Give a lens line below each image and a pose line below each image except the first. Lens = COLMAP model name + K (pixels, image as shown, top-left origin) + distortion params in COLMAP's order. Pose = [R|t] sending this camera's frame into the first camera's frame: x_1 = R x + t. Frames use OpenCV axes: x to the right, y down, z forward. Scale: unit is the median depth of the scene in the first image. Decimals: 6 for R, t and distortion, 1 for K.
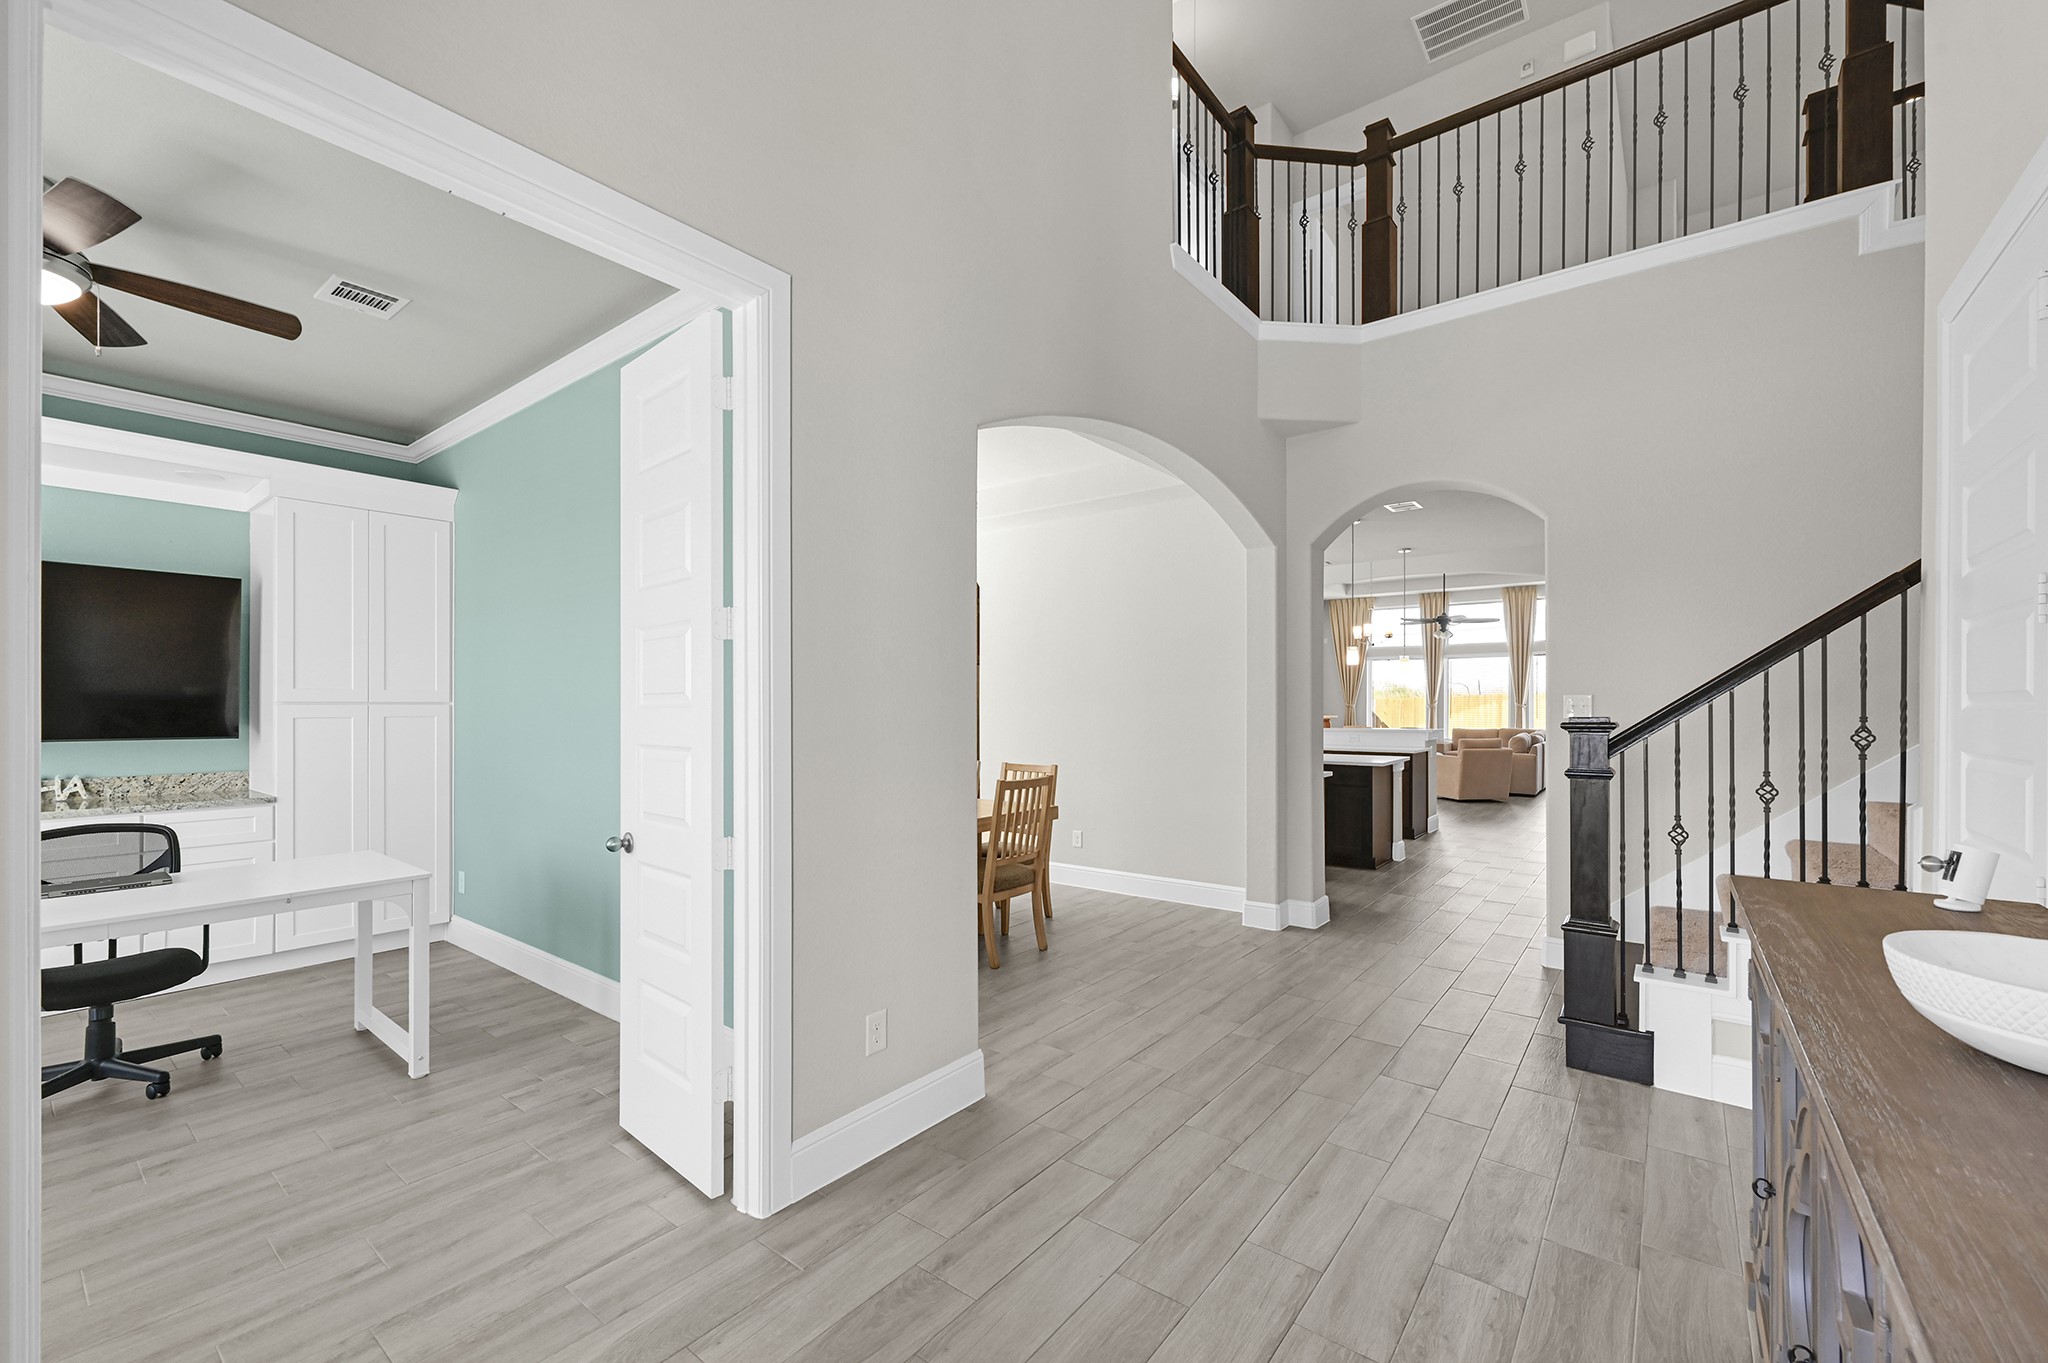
lens RADIAL K [[851.2, 0, 1029.2], [0, 851.2, 707.1], [0, 0, 1]] dist [-0.001692, -0.000142]
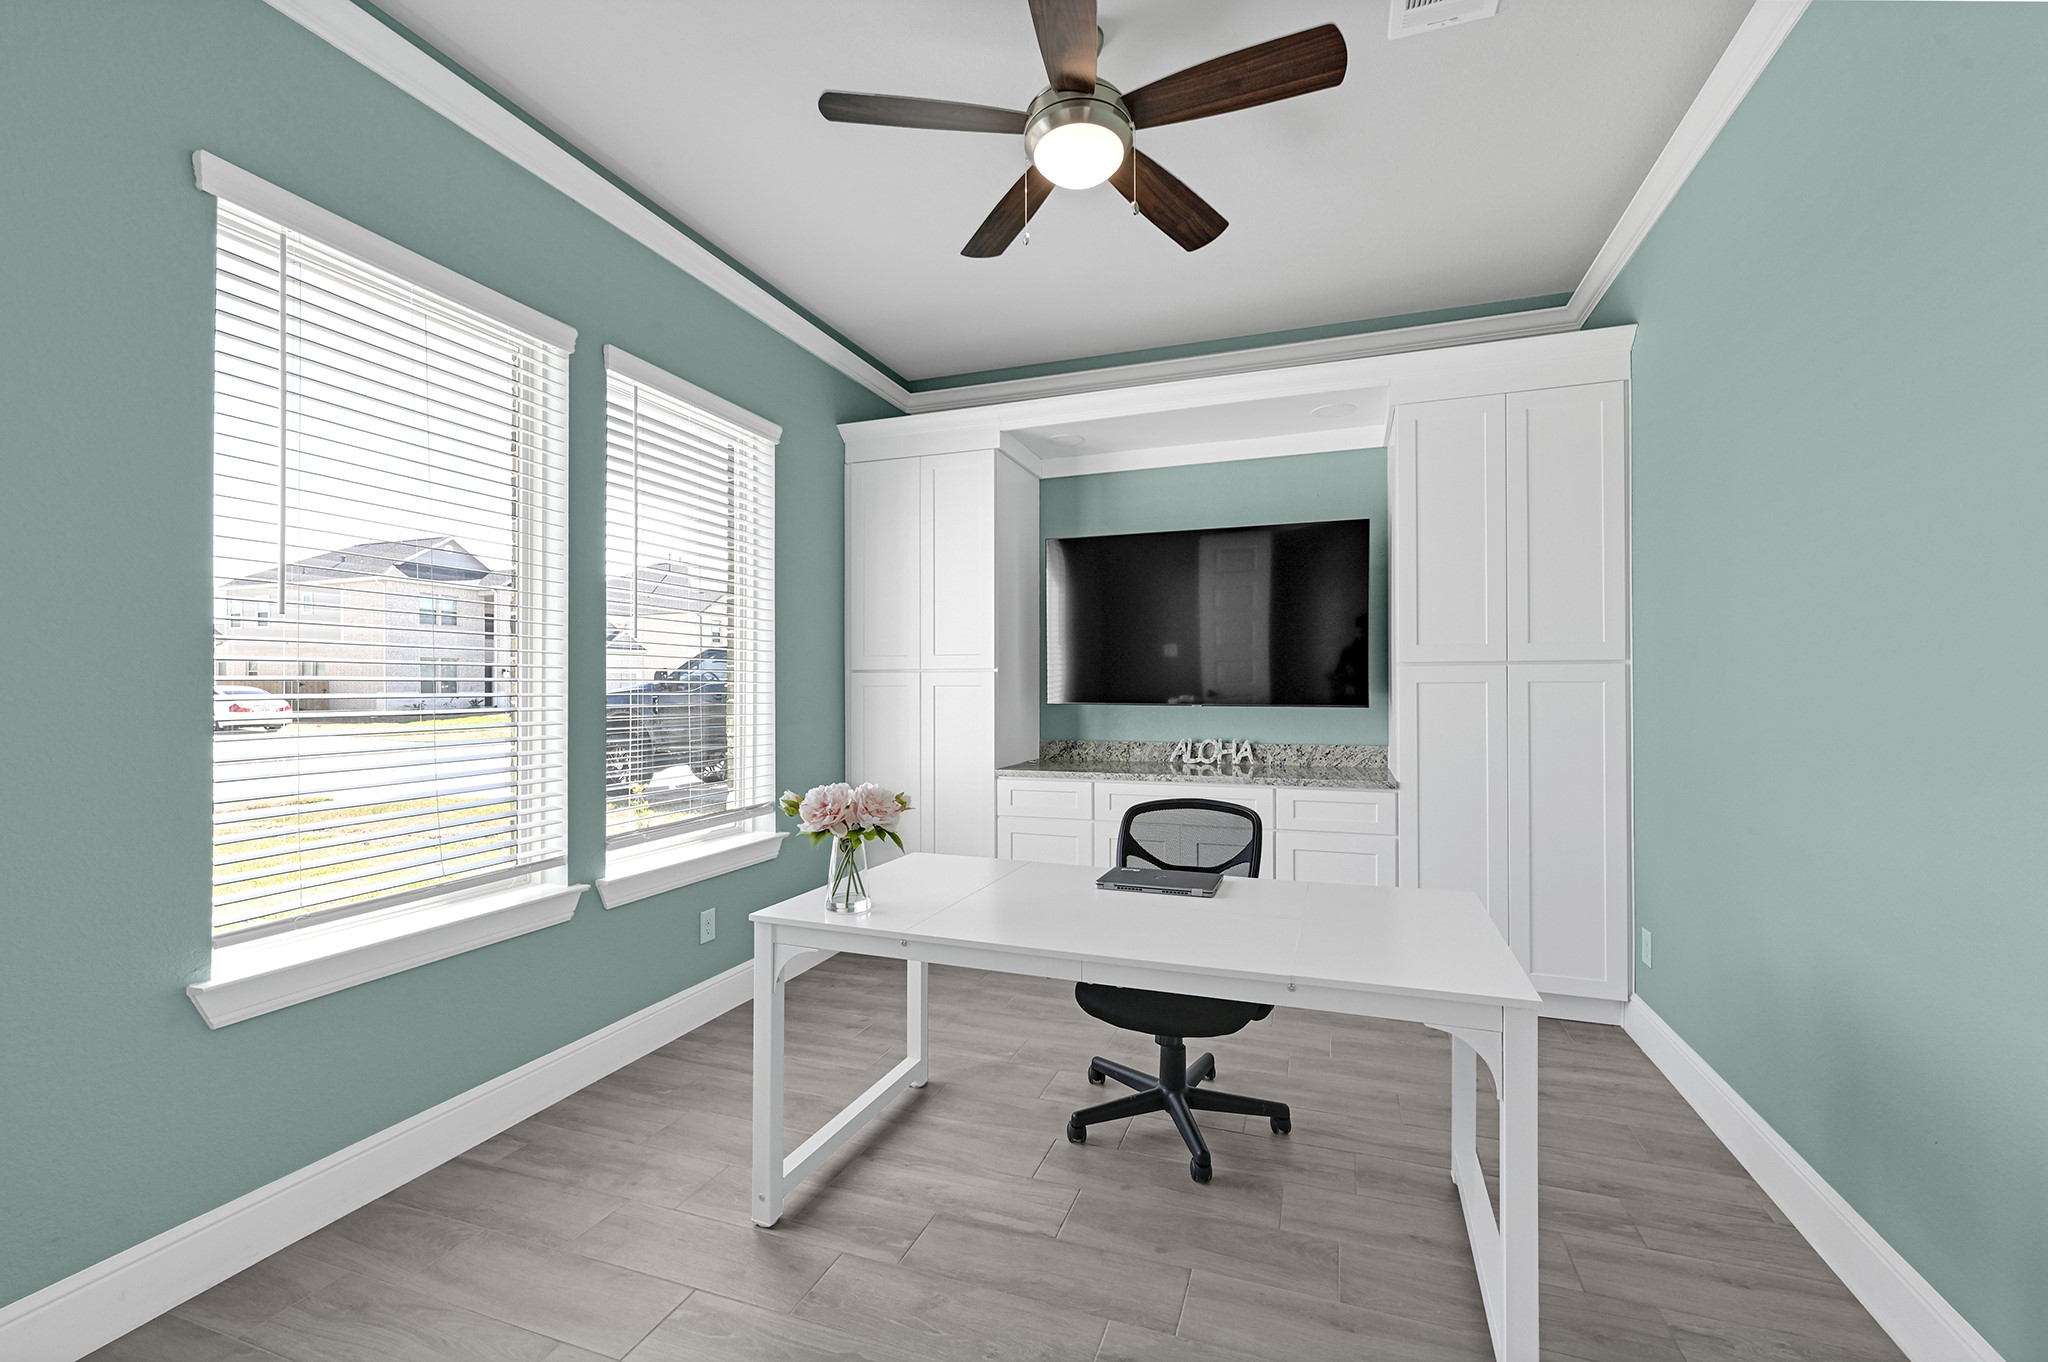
lens RADIAL K [[821.5, 0, 1018.2], [0, 821.5, 680.6], [0, 0, 1]] dist [-0.000025, -0.000021]
pose [[0.300980, -0.009911, -0.953579, -0.271320], [0.002247, 0.999951, -0.009683, 0.018199], [0.953628, 0.000772, 0.300987, 0.447827]]
